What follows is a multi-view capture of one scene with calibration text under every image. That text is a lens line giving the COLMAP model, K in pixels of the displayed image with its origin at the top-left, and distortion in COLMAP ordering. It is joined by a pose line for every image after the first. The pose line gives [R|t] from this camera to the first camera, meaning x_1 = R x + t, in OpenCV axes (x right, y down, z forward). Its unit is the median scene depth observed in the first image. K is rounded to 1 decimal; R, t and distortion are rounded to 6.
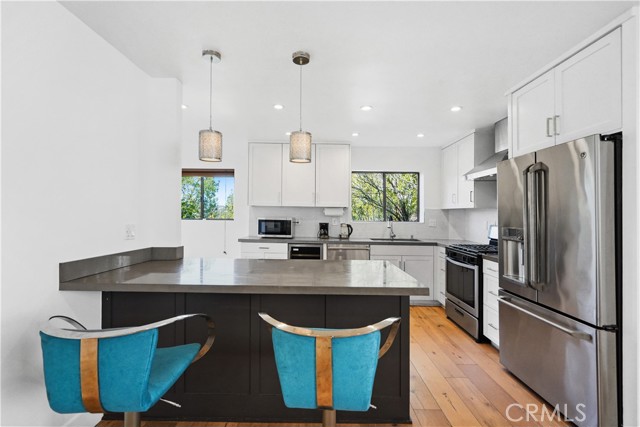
lens RADIAL K [[294.9, 0, 317.5], [0, 294.9, 212.1], [0, 0, 1]] dist [-0.002973, -0.000071]
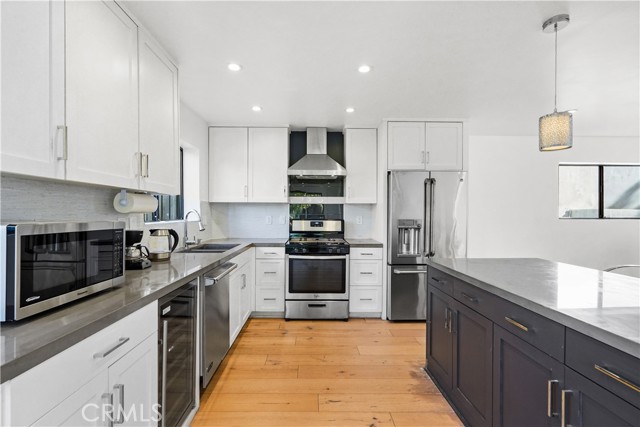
lens RADIAL K [[294.9, 0, 317.5], [0, 294.9, 212.1], [0, 0, 1]] dist [-0.002973, -0.000071]
pose [[-0.031652, -0.008234, 0.999465, -0.513461], [-0.012634, 0.999889, 0.007837, 0.009805], [-0.999419, -0.012379, -0.031752, 0.999683]]
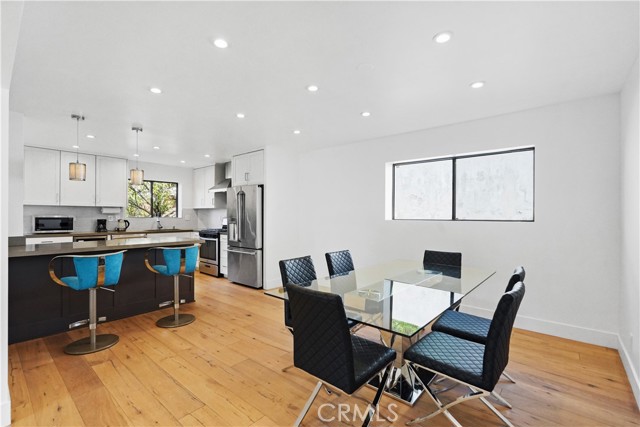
lens RADIAL K [[294.9, 0, 317.5], [0, 294.9, 212.1], [0, 0, 1]] dist [-0.002973, -0.000071]
pose [[0.656599, -0.003479, 0.754232, -0.425919], [-0.001860, 0.999979, 0.006232, -0.004340], [-0.754238, -0.005495, 0.656578, -0.672323]]
